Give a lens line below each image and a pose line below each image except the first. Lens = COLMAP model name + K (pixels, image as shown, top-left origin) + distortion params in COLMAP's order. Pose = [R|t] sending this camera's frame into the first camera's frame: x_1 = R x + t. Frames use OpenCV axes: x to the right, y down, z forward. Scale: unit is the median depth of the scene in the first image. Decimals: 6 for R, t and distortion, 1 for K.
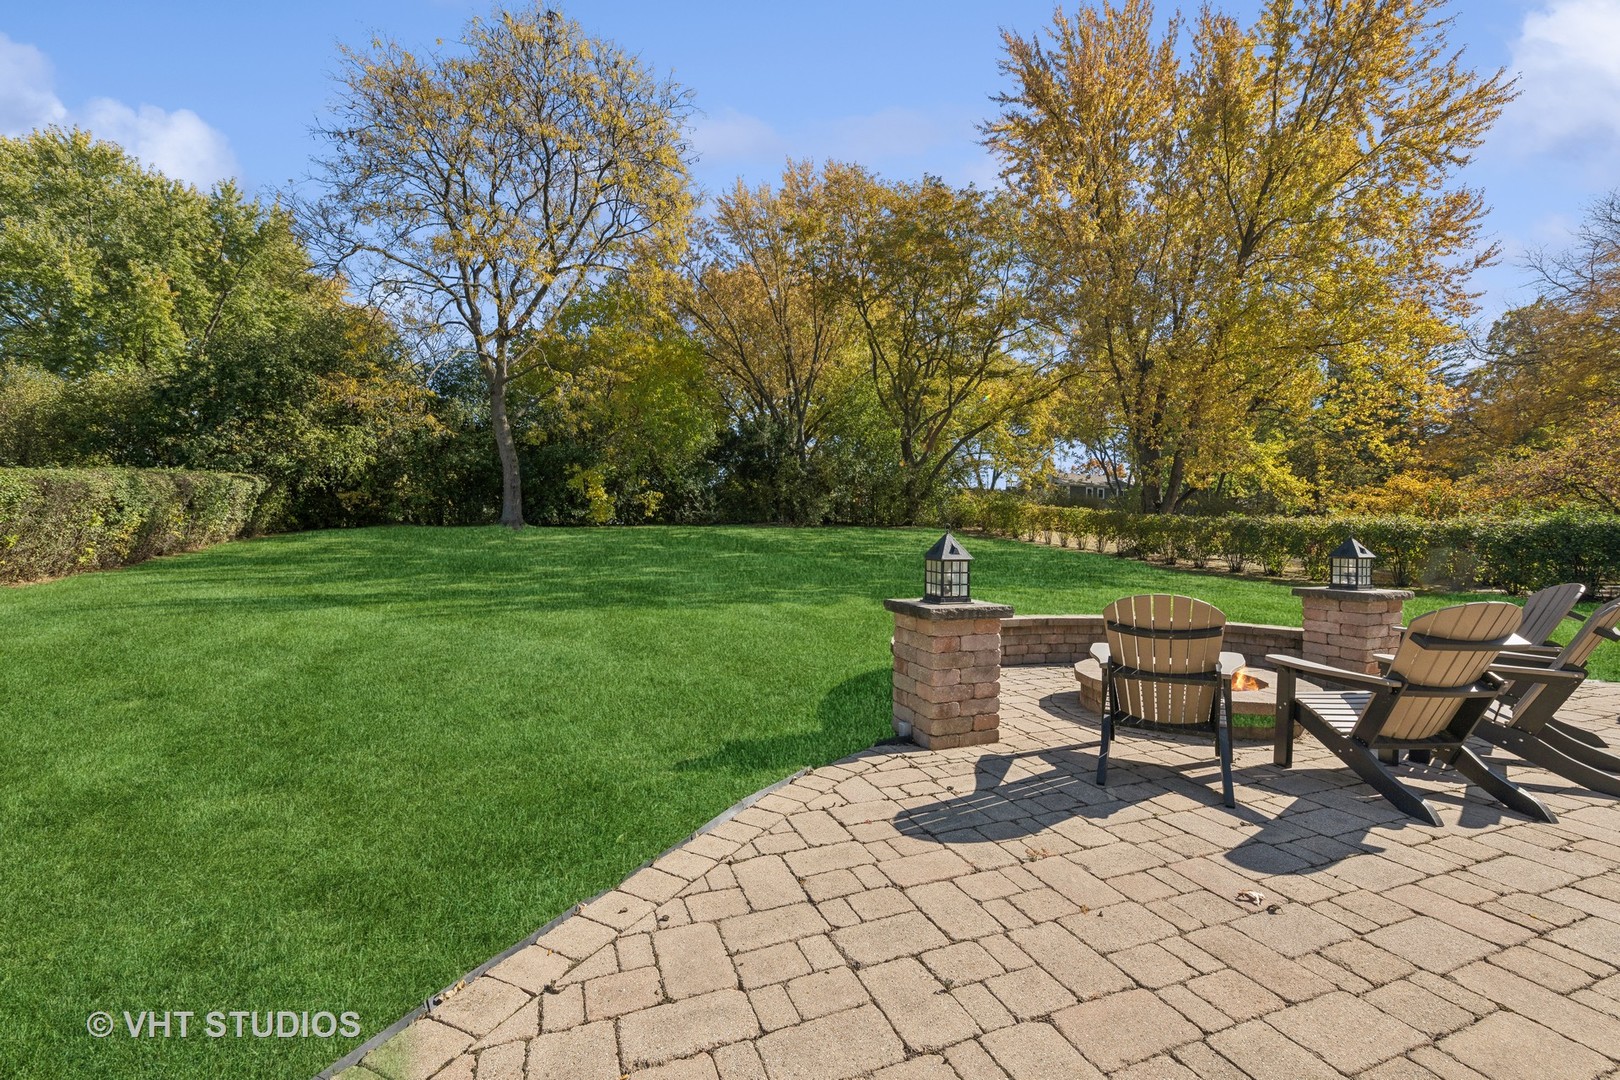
lens RADIAL K [[681.0, 0, 805.0], [0, 681.0, 535.6], [0, 0, 1]] dist [0.012991, -0.000931]
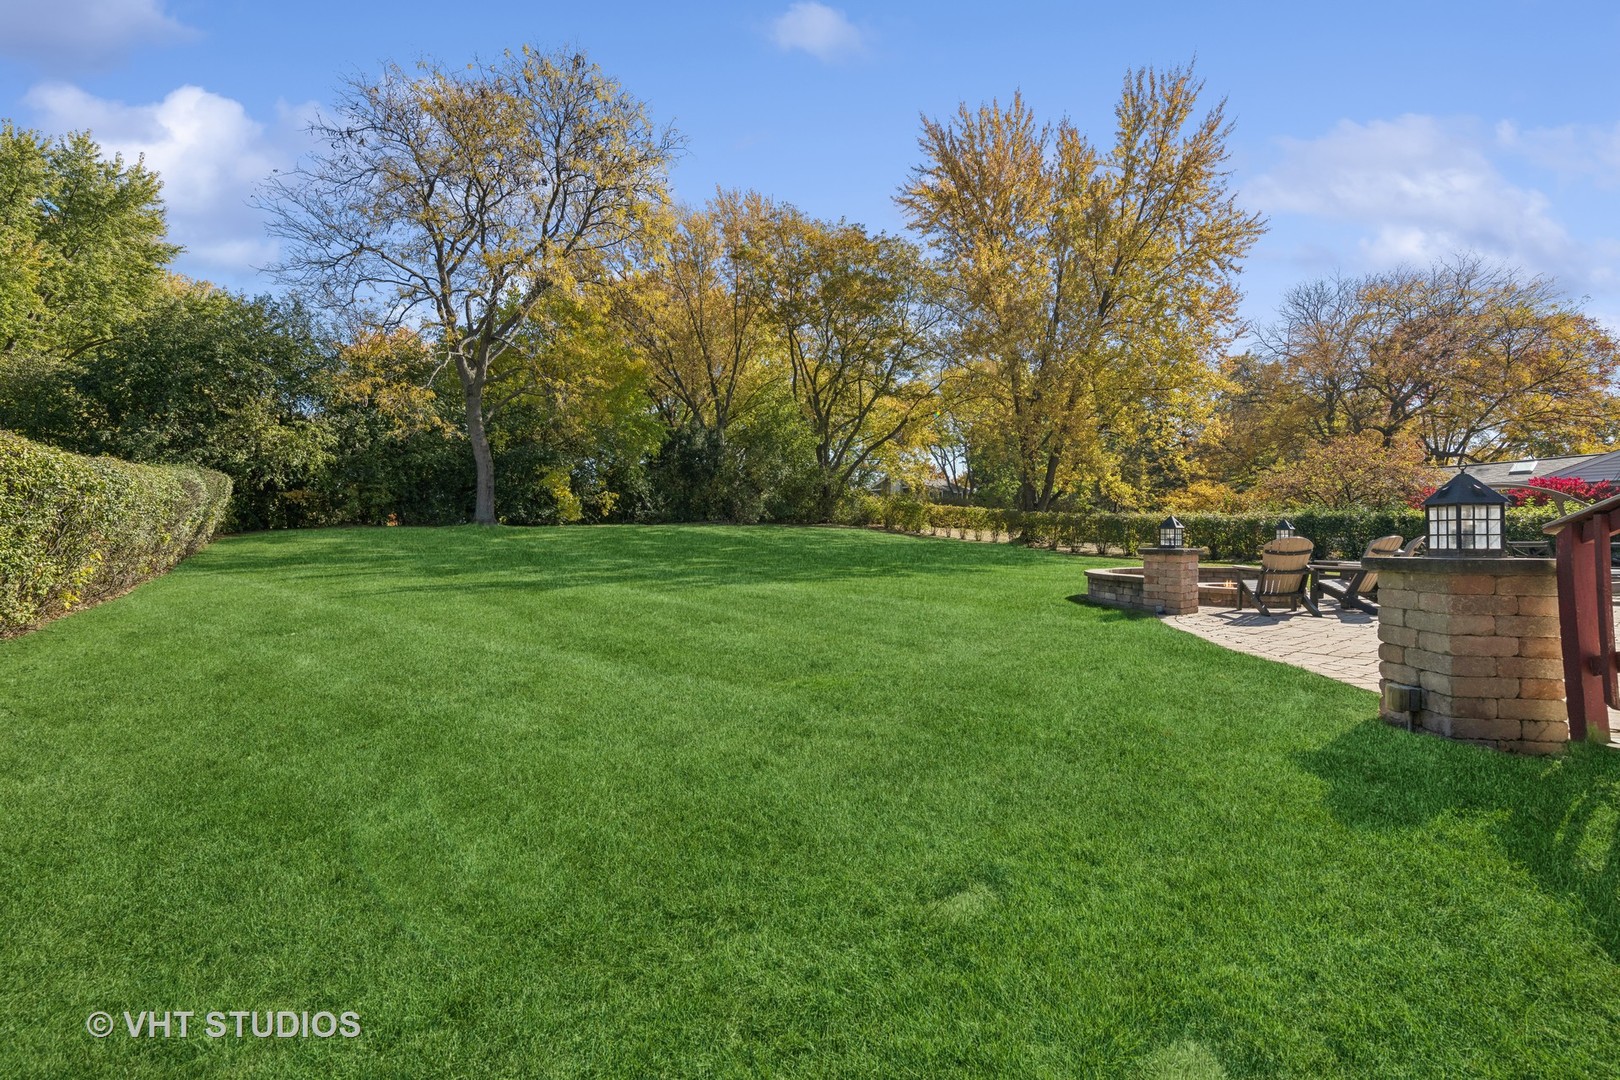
lens RADIAL K [[689.6, 0, 811.6], [0, 689.6, 534.5], [0, 0, 1]] dist [0.012951, -0.000883]
pose [[0.962697, -0.011297, 0.270347, -0.230170], [0.012153, 0.999925, -0.001492, 0.007209], [-0.270310, 0.004722, 0.962762, -0.120878]]
